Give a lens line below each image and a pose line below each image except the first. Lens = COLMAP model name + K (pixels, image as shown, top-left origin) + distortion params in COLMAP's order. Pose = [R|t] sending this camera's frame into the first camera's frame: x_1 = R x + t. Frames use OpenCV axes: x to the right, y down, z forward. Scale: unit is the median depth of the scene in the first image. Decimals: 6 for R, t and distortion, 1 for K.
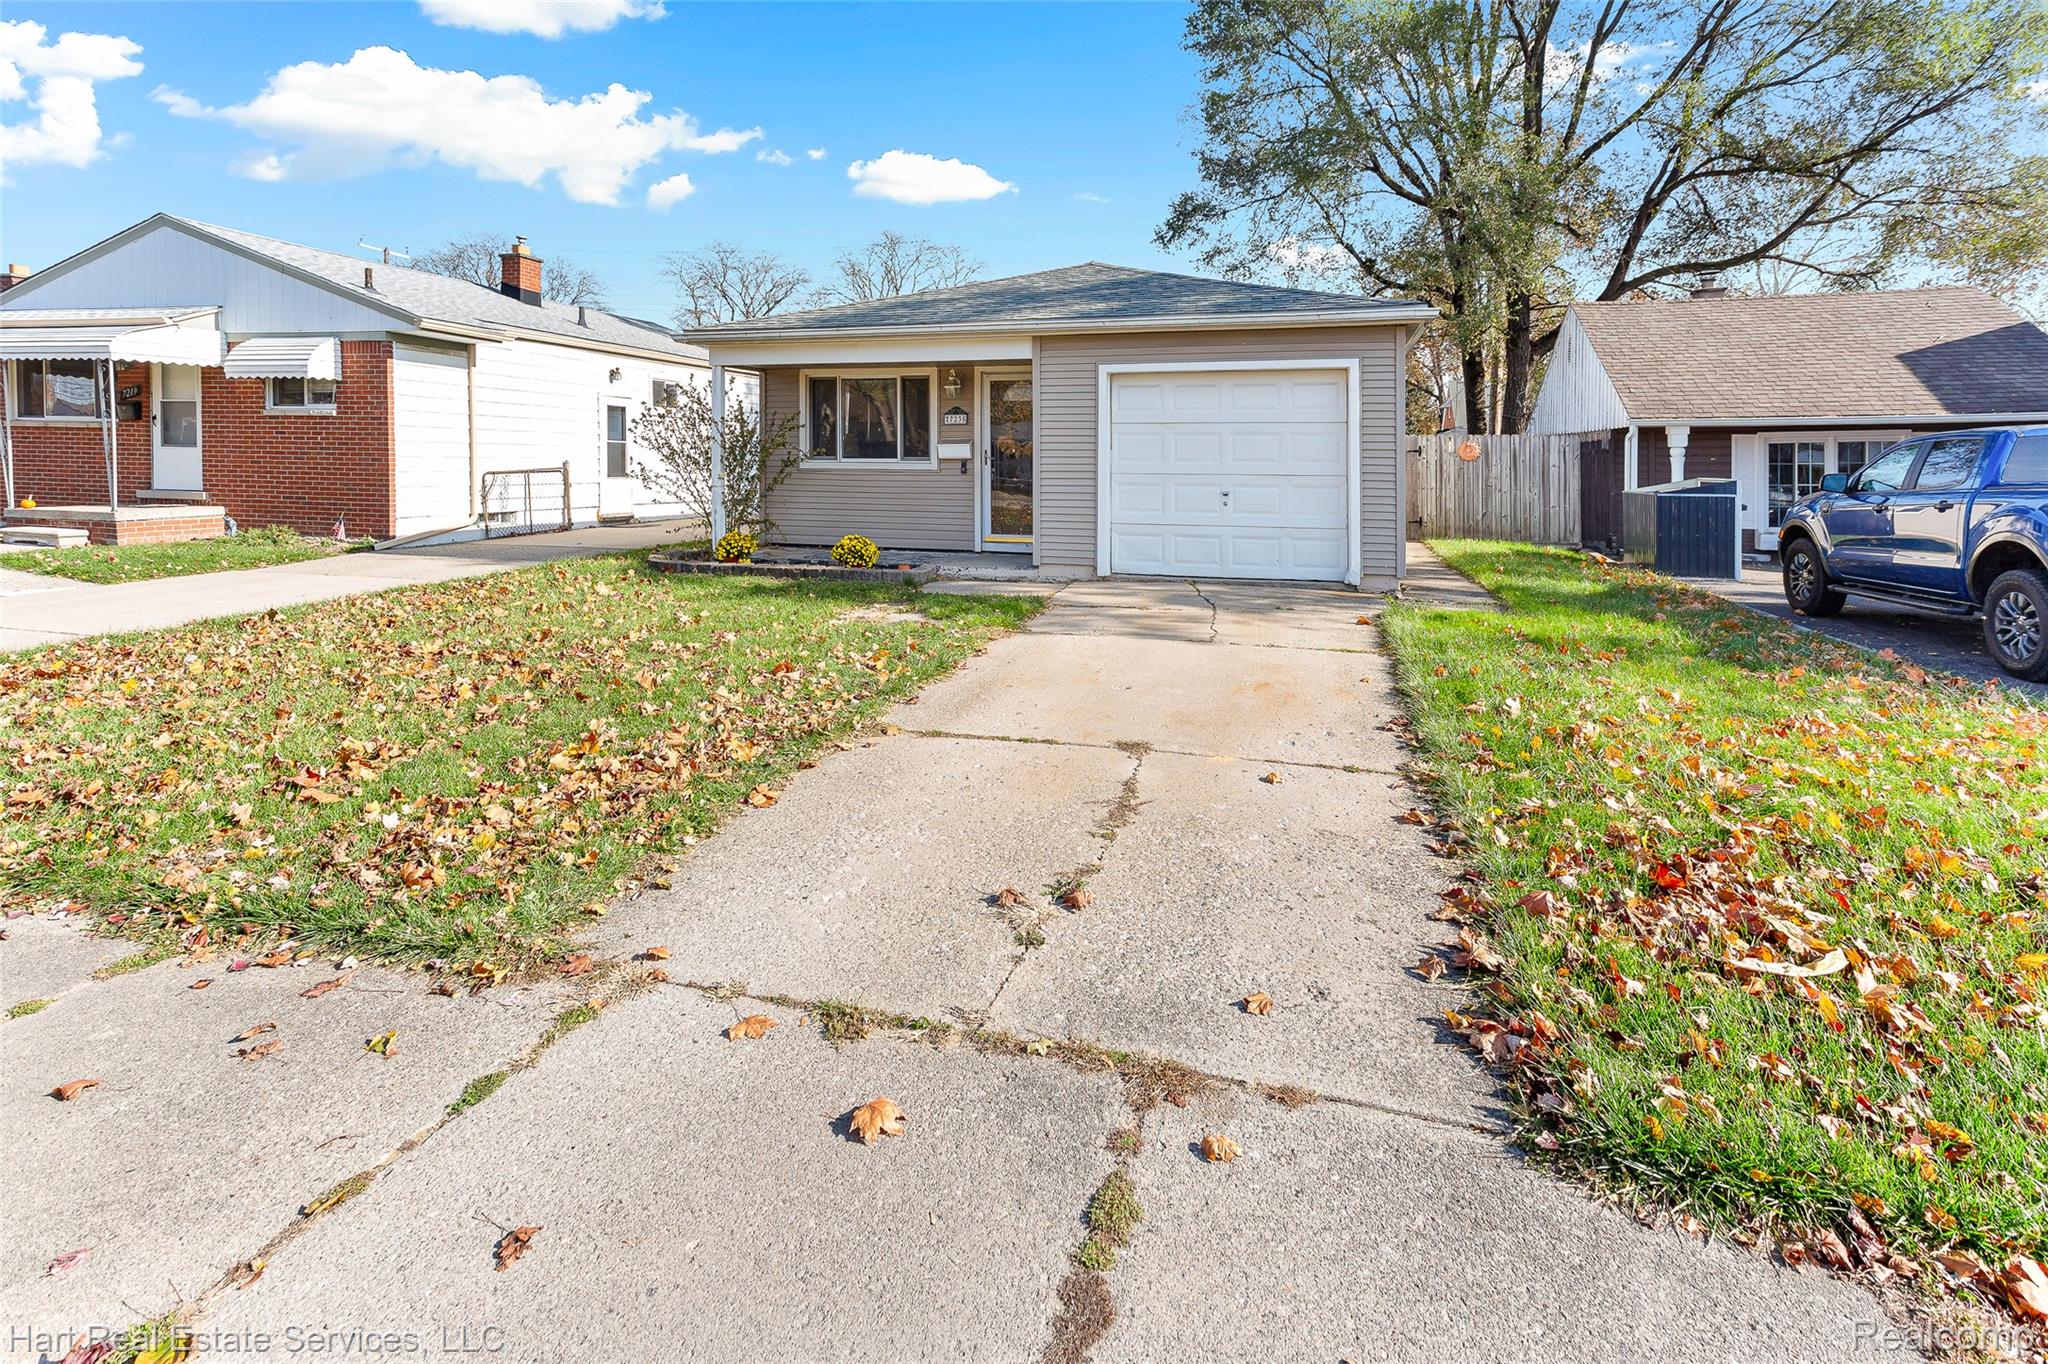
lens RADIAL K [[997.6, 0, 1024.0], [0, 997.6, 682.0], [0, 0, 1]] dist [0.001240, 0.000242]
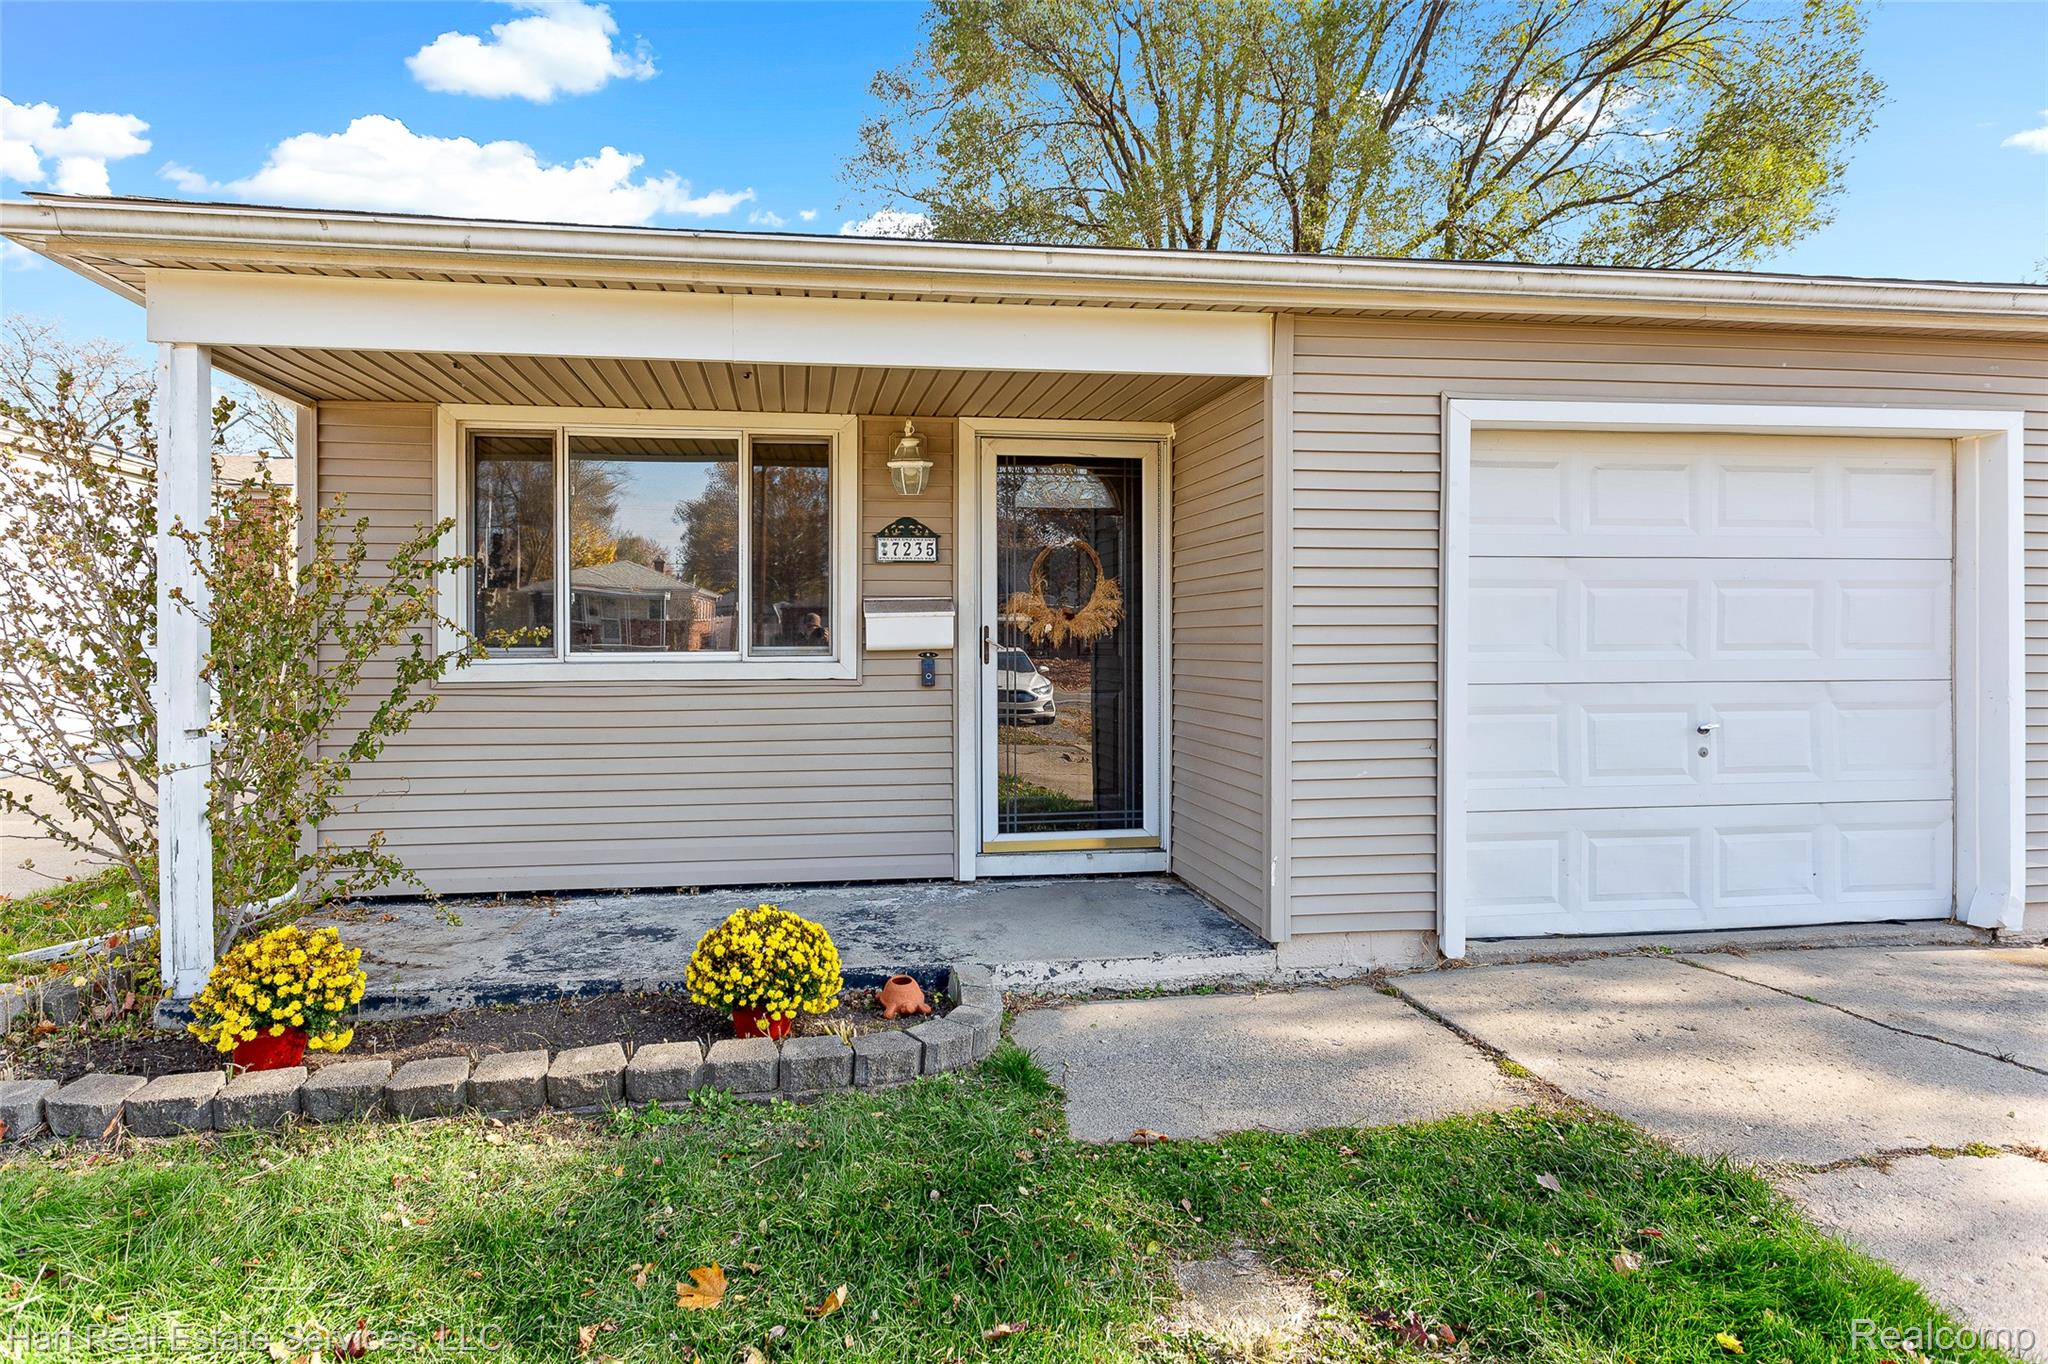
lens RADIAL K [[1249.8, 0, 1024.0], [0, 1249.8, 682.0], [0, 0, 1]] dist [0.040450, 0.000073]
pose [[0.915865, -0.017119, 0.401121, -0.225328], [0.093649, 0.980640, -0.171975, -0.127420], [-0.390411, 0.195071, 0.899737, 0.565321]]
